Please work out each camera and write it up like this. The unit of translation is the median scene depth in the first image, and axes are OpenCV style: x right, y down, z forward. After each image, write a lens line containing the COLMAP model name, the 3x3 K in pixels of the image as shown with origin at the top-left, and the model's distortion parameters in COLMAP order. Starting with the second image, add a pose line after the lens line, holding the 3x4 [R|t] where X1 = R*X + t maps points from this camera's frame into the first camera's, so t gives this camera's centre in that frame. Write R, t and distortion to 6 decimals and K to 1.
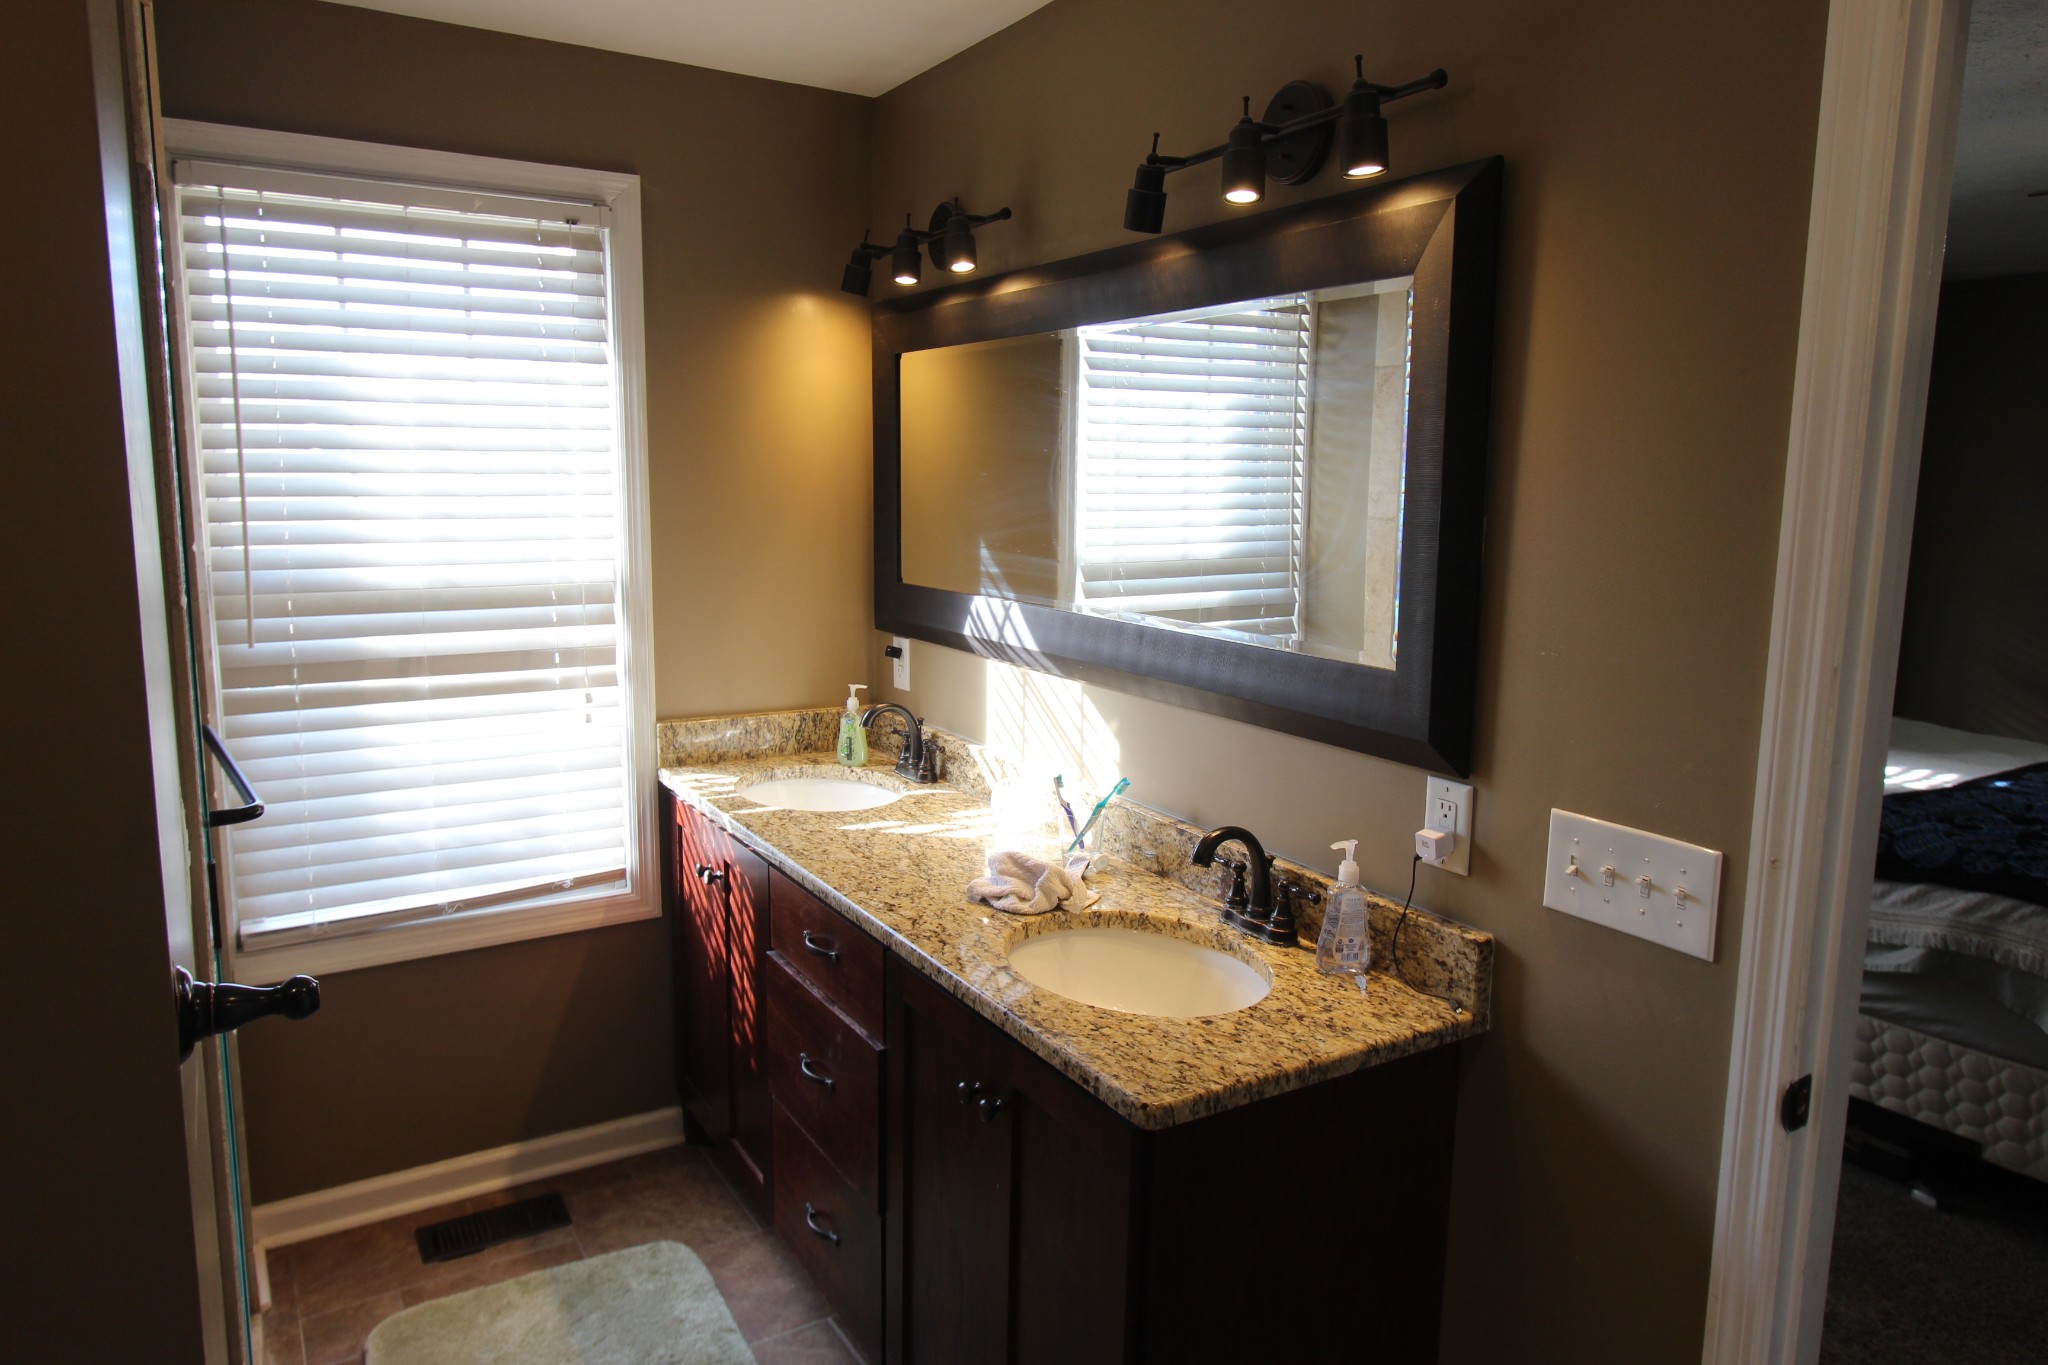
lens RADIAL K [[1297.4, 0, 1064.7], [0, 1297.4, 671.8], [0, 0, 1]] dist [-0.006662, 0.002562]
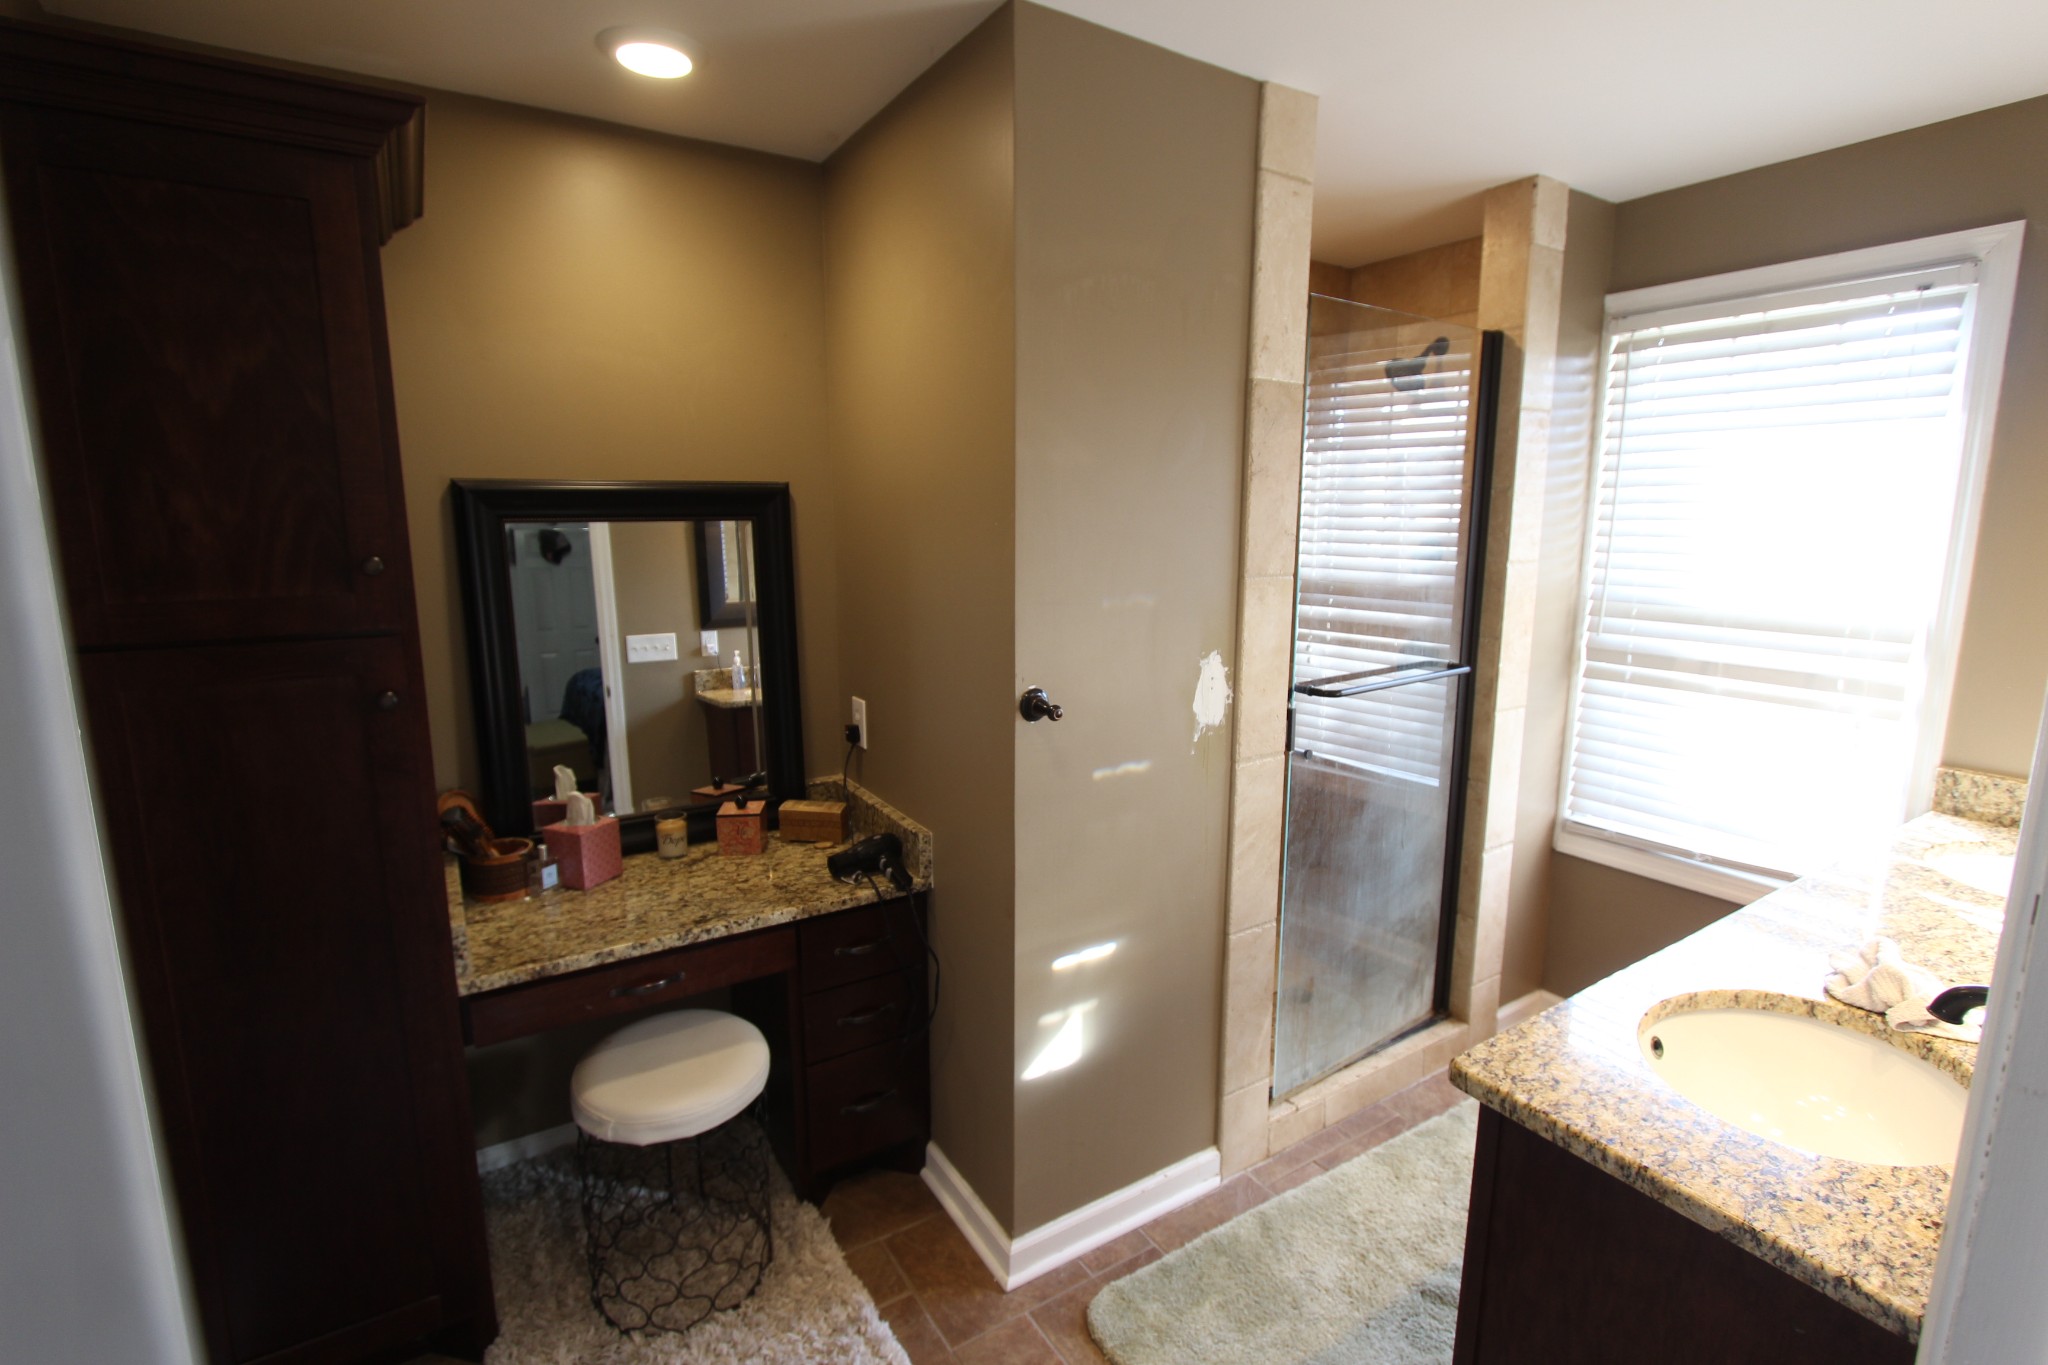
lens RADIAL K [[945.9, 0, 1033.0], [0, 945.9, 677.0], [0, 0, 1]] dist [-0.011915, 0.000348]
pose [[0.017414, 0.156506, -0.987523, 0.452742], [-0.155063, 0.976146, 0.151969, -0.036218], [0.987751, 0.150482, 0.041267, 0.298814]]
